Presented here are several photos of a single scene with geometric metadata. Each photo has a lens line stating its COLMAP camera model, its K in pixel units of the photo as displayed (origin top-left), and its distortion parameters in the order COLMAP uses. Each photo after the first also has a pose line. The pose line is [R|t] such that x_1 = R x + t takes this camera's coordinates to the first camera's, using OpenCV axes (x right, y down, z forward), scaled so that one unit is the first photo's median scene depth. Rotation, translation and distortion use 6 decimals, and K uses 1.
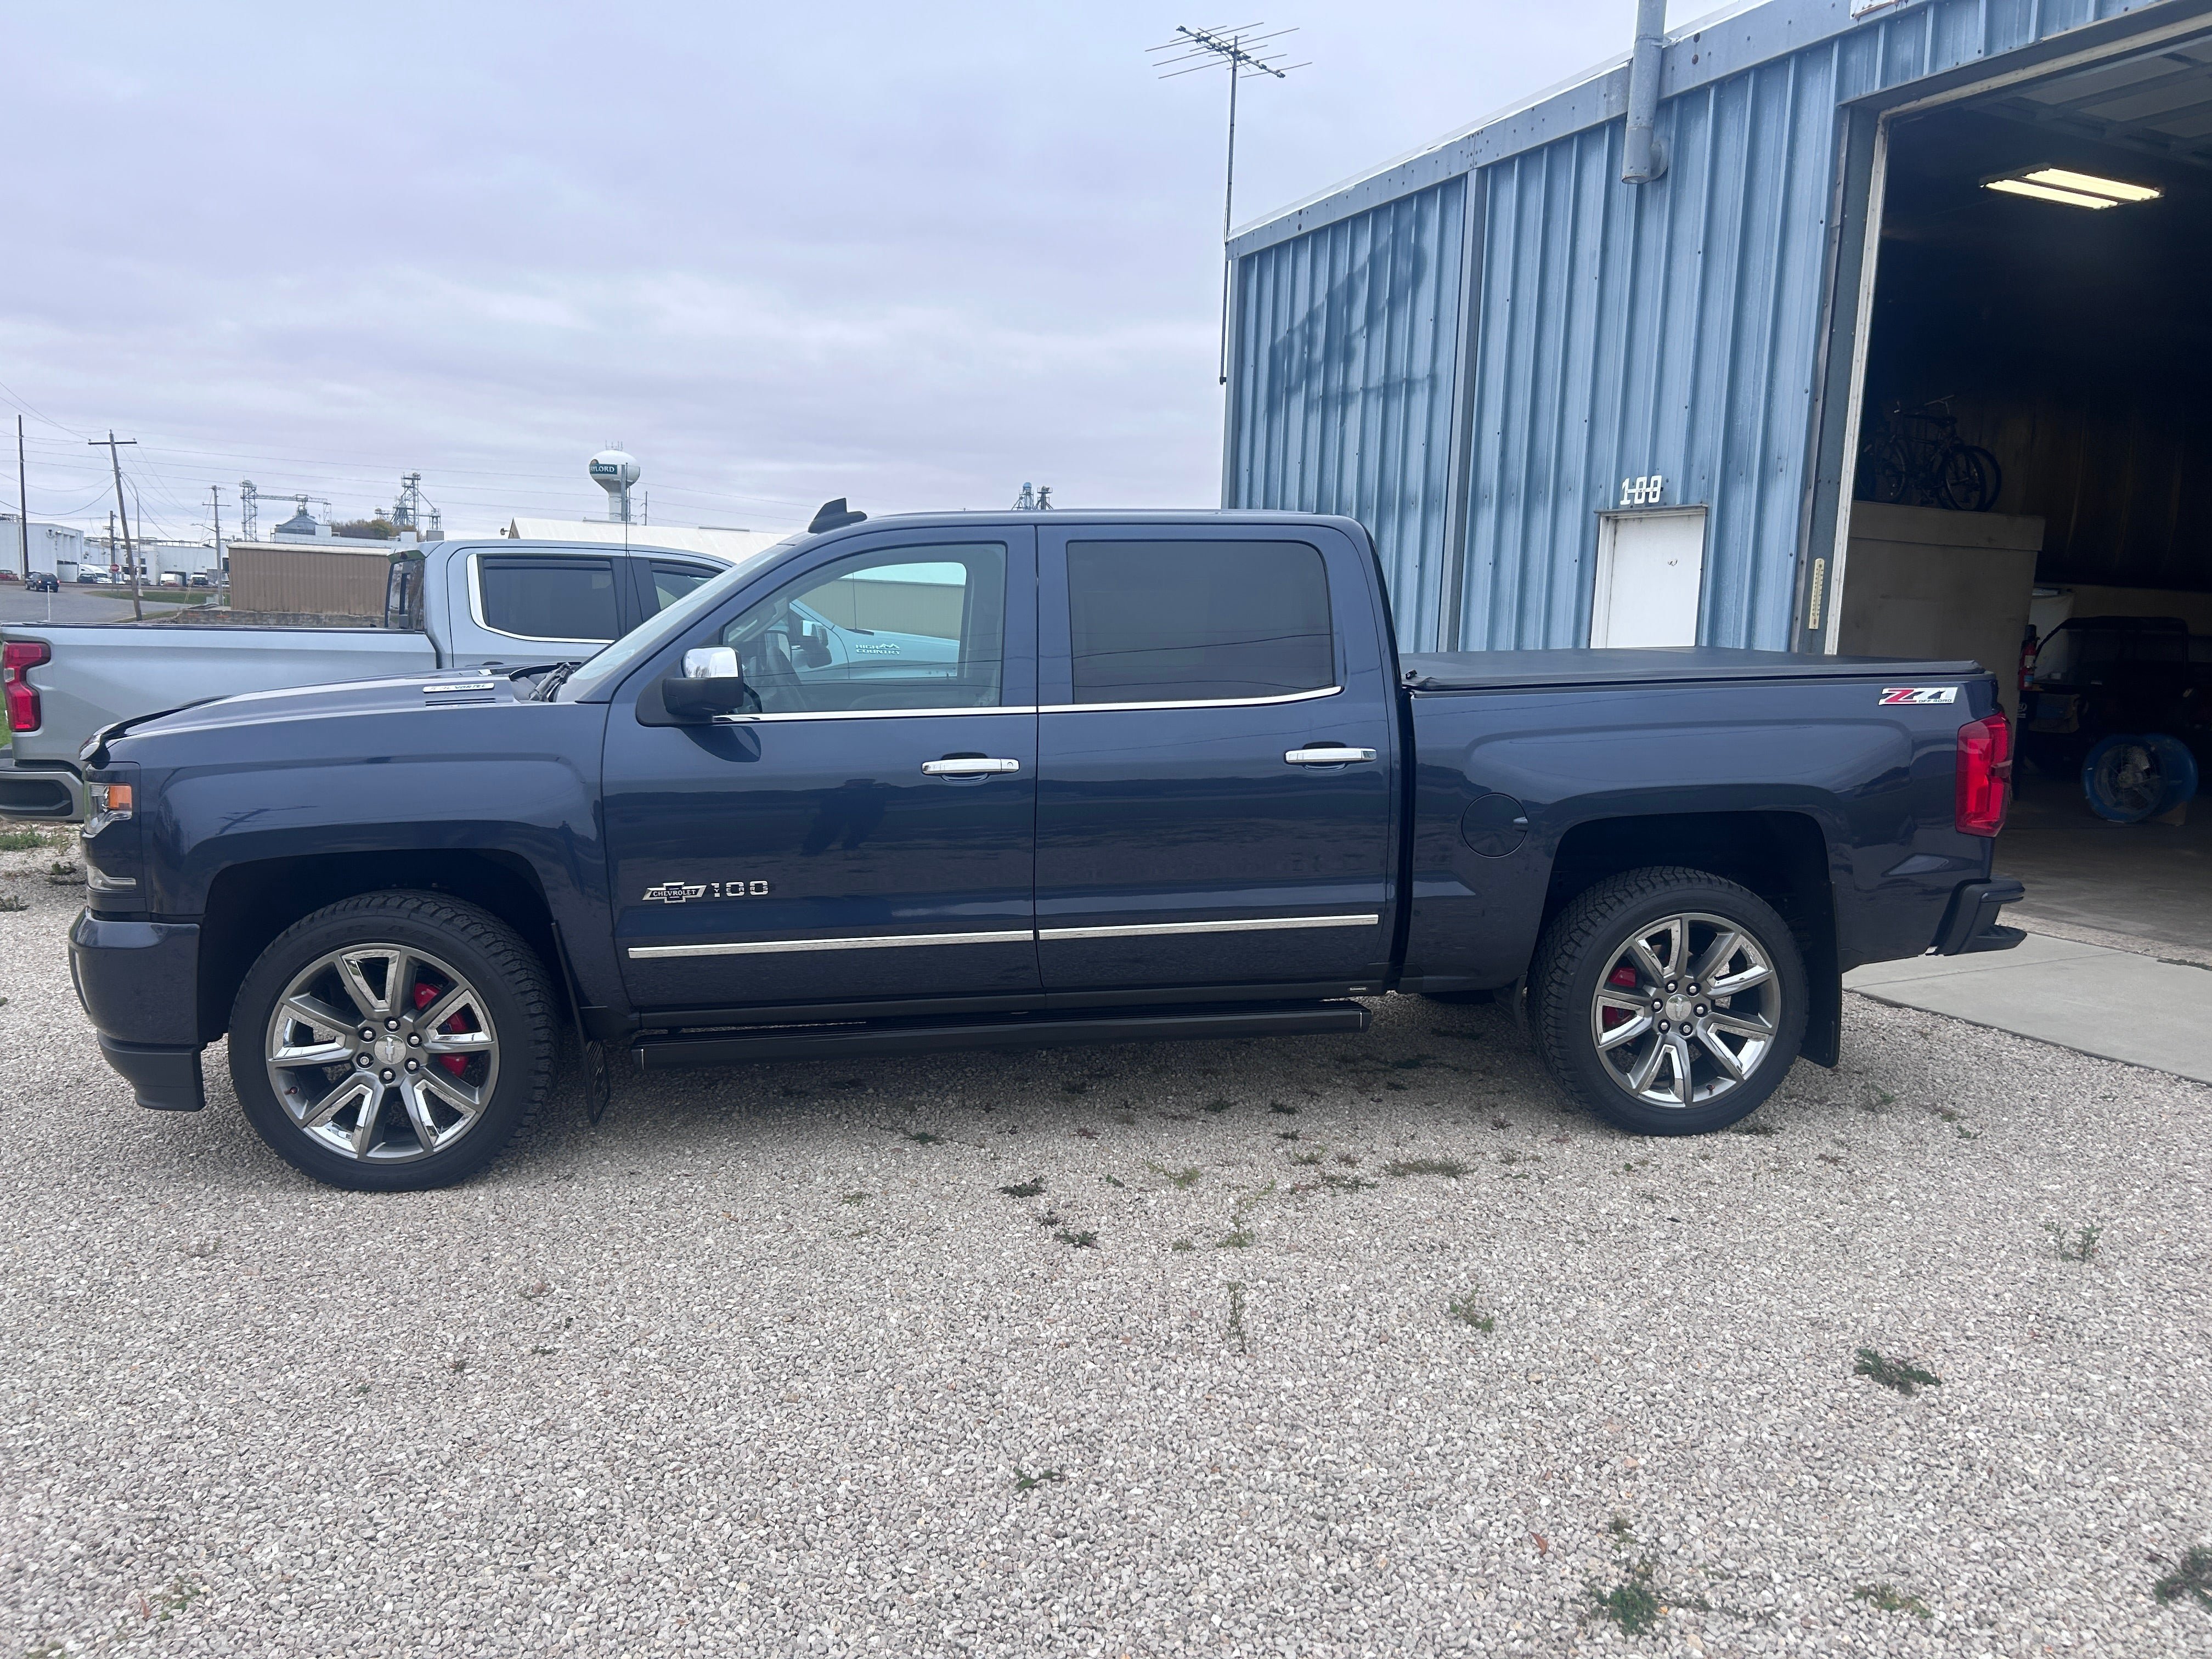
lens RADIAL K [[1670.4, 0, 1121.7], [0, 1670.4, 830.3], [0, 0, 1]] dist [0.044376, -0.050148]
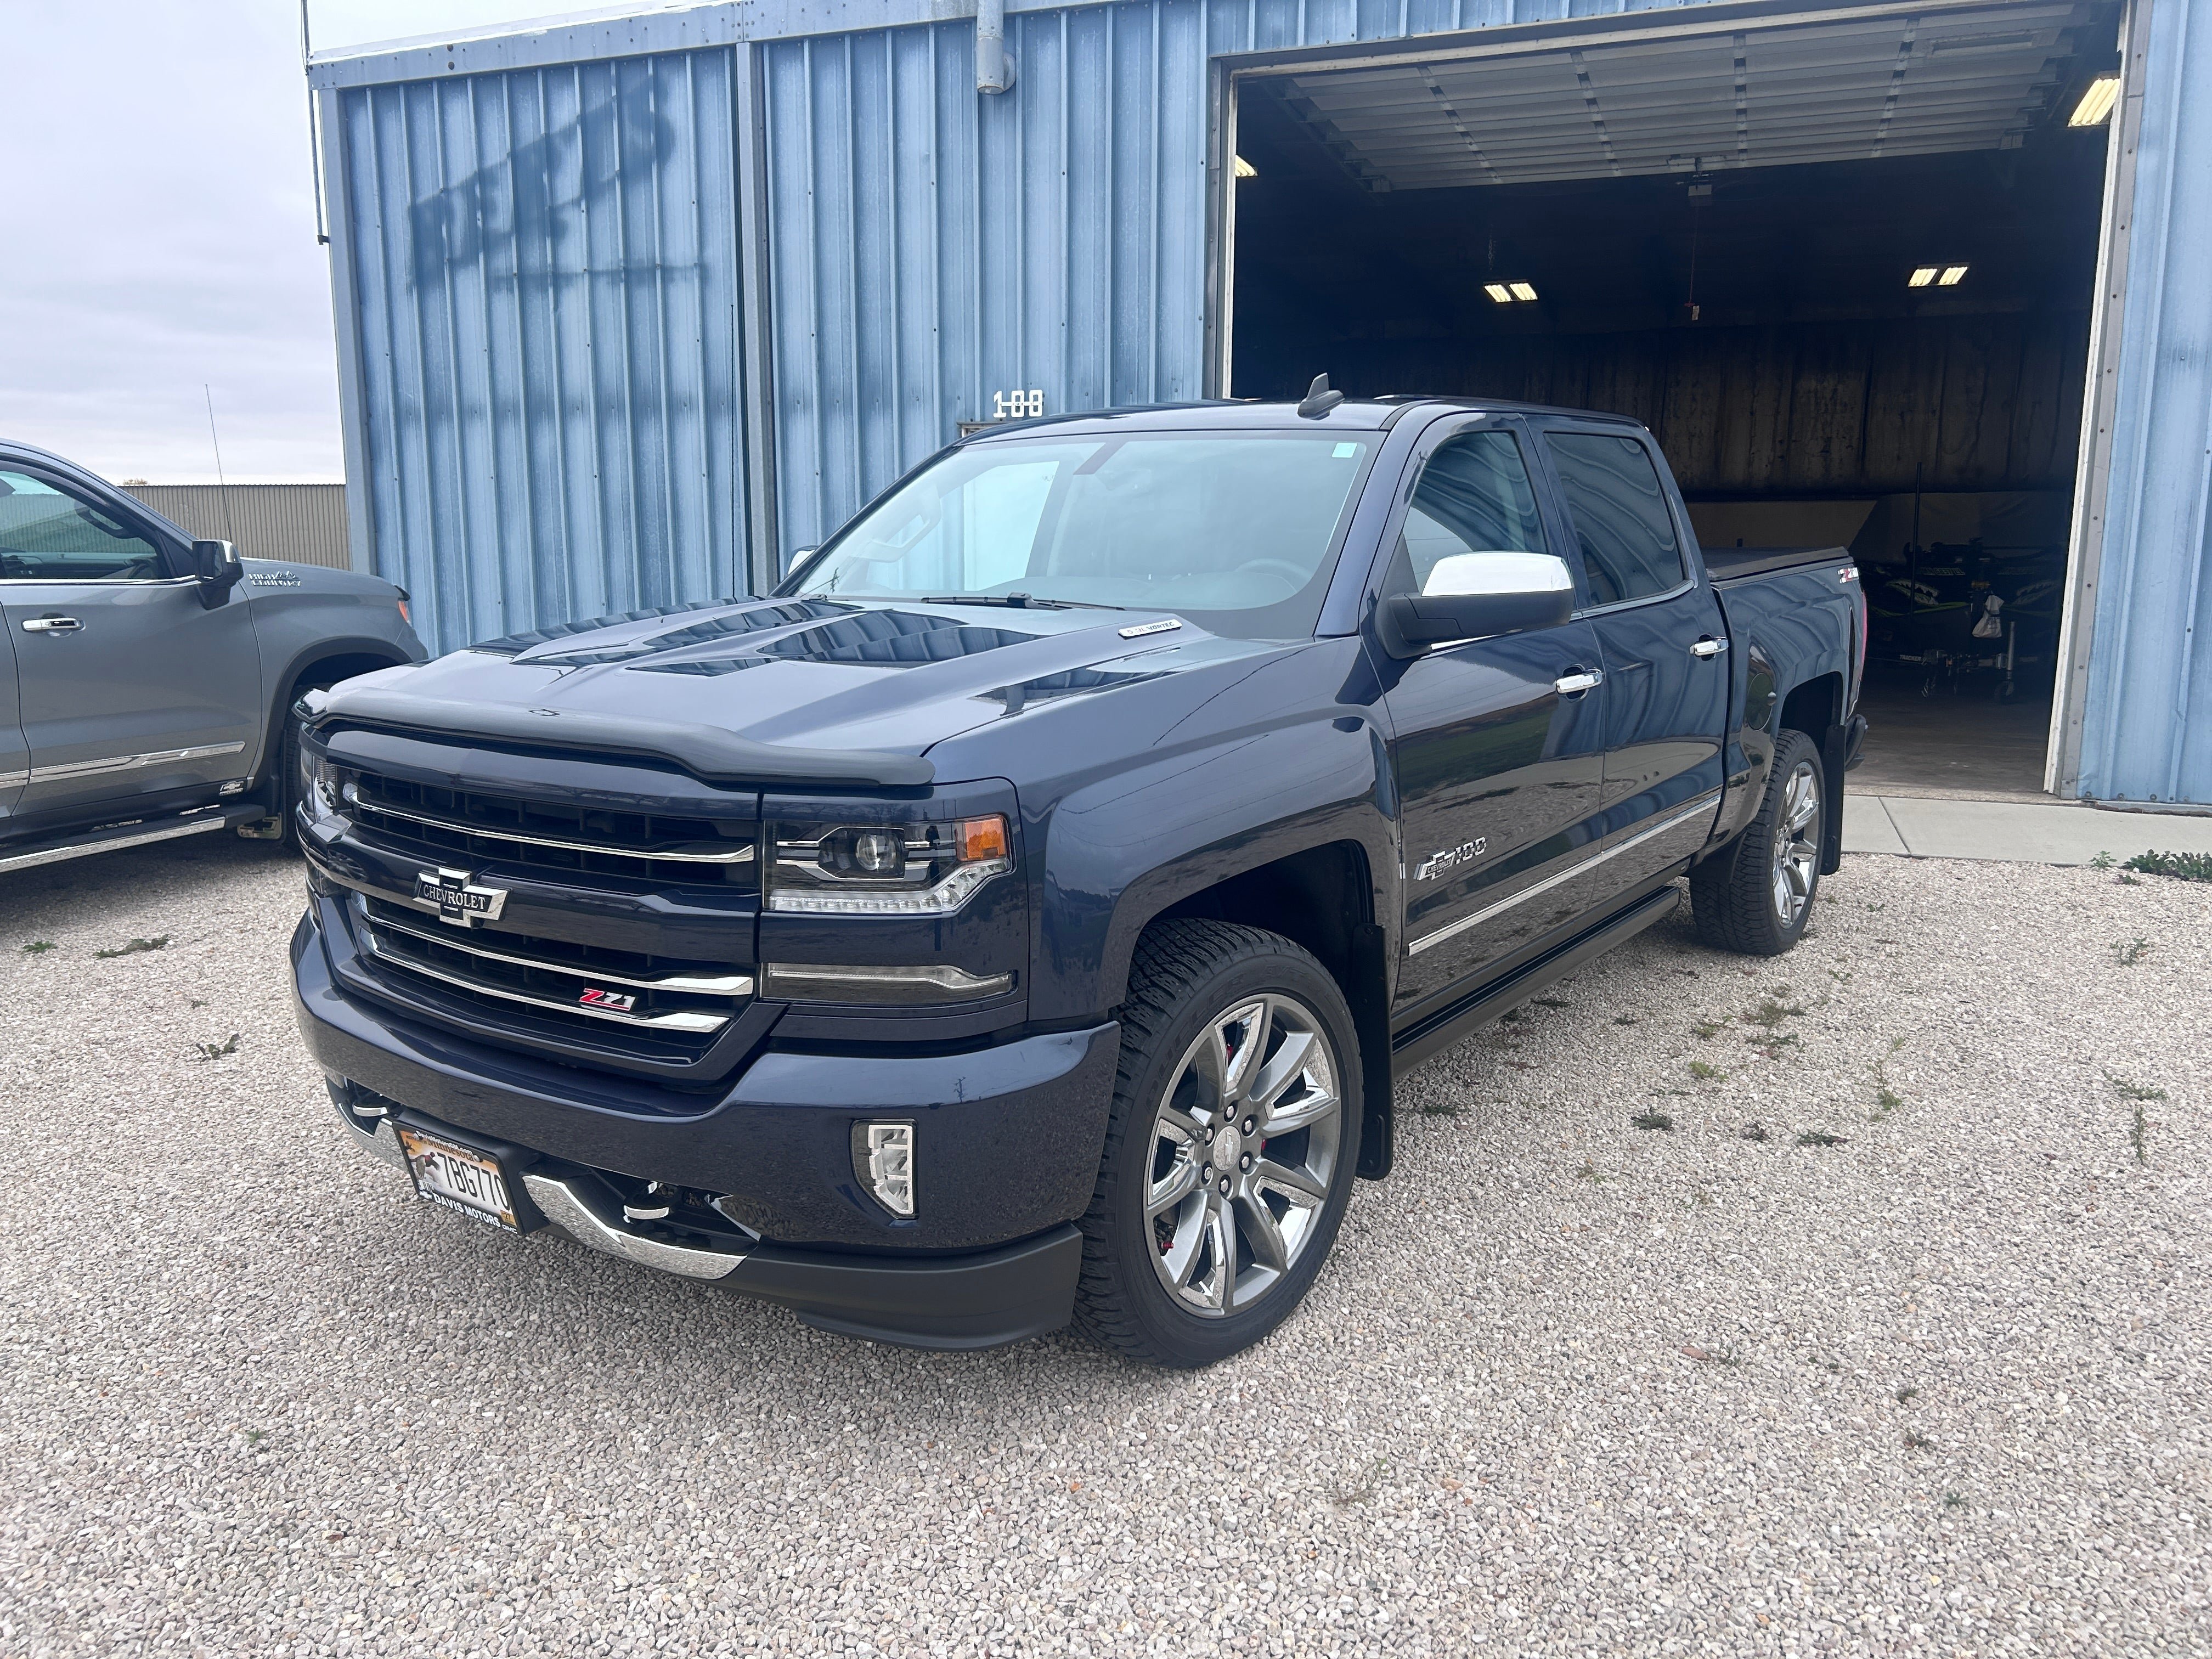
lens RADIAL K [[1670.4, 0, 1125.6], [0, 1670.4, 827.8], [0, 0, 1]] dist [0.044376, -0.050148]
pose [[0.708796, -0.135226, 0.692331, -0.351462], [0.103972, 0.990762, 0.087070, -0.025094], [-0.697709, 0.010268, 0.716307, 0.201497]]
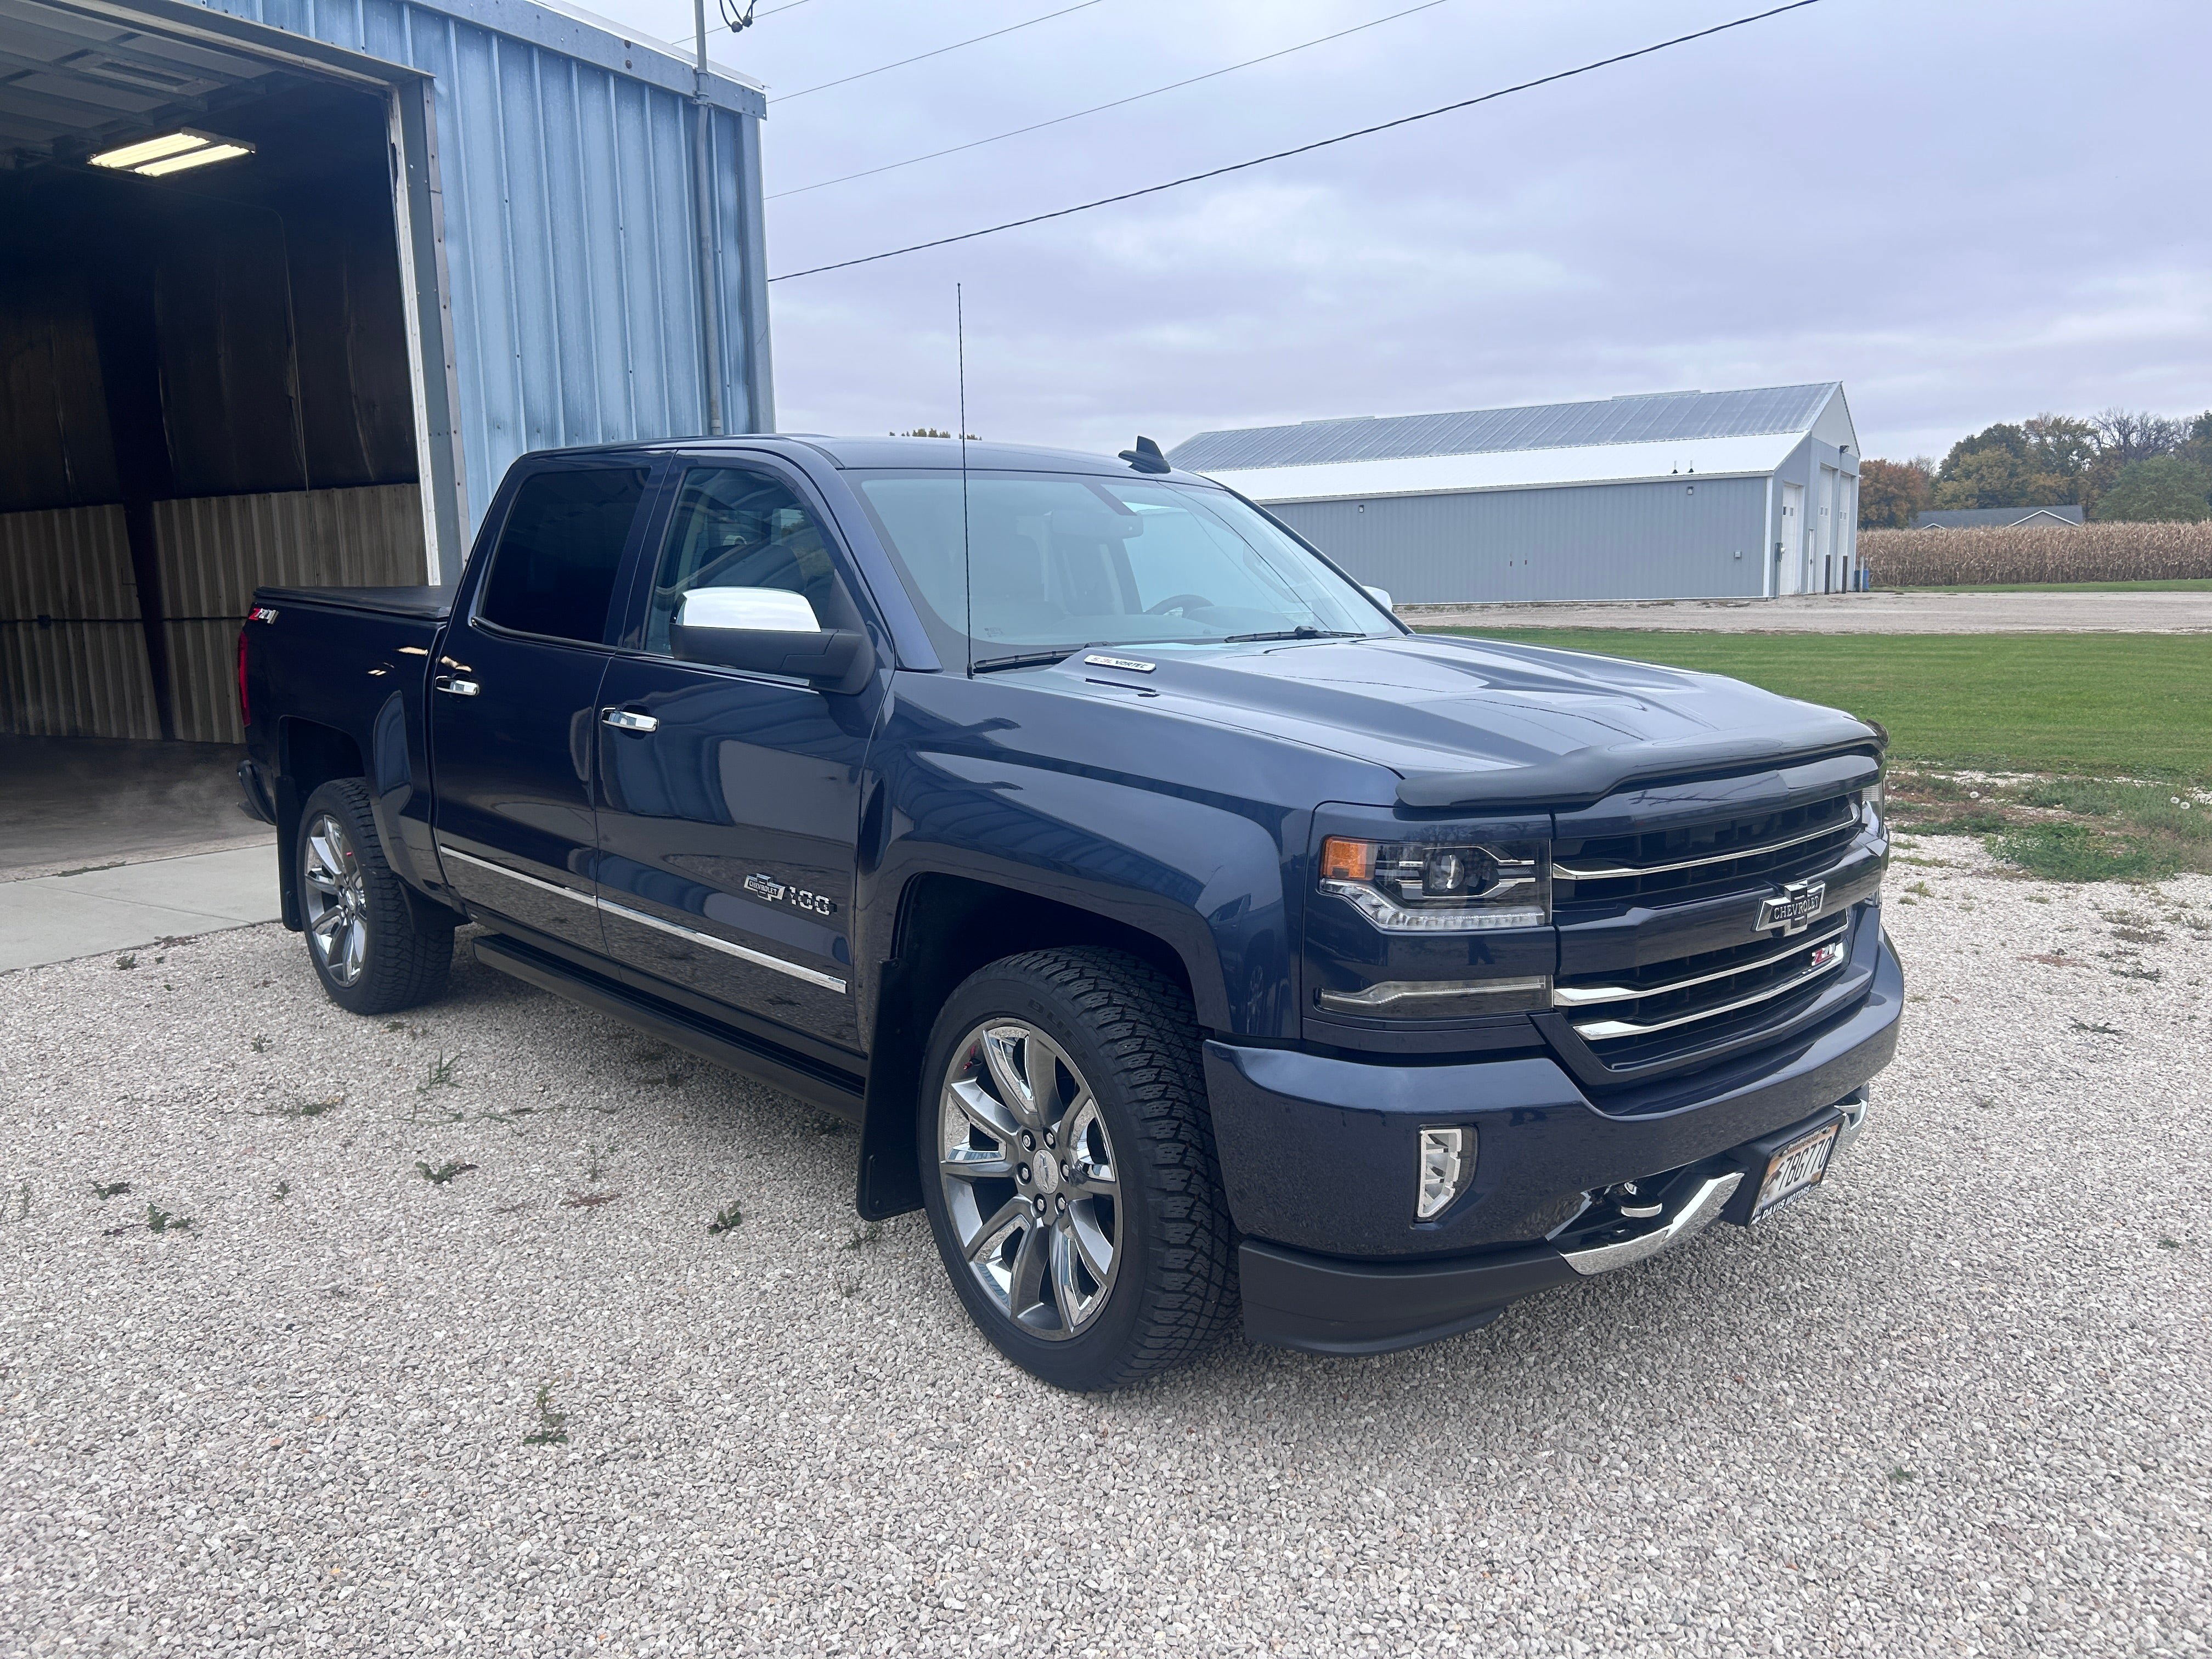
lens RADIAL K [[1670.4, 0, 1109.6], [0, 1670.4, 825.8], [0, 0, 1]] dist [0.044376, -0.050148]
pose [[-0.568717, -0.135640, 0.811272, -0.402158], [0.100916, 0.967352, 0.232480, -0.086988], [-0.816319, 0.214086, -0.536461, 0.660988]]
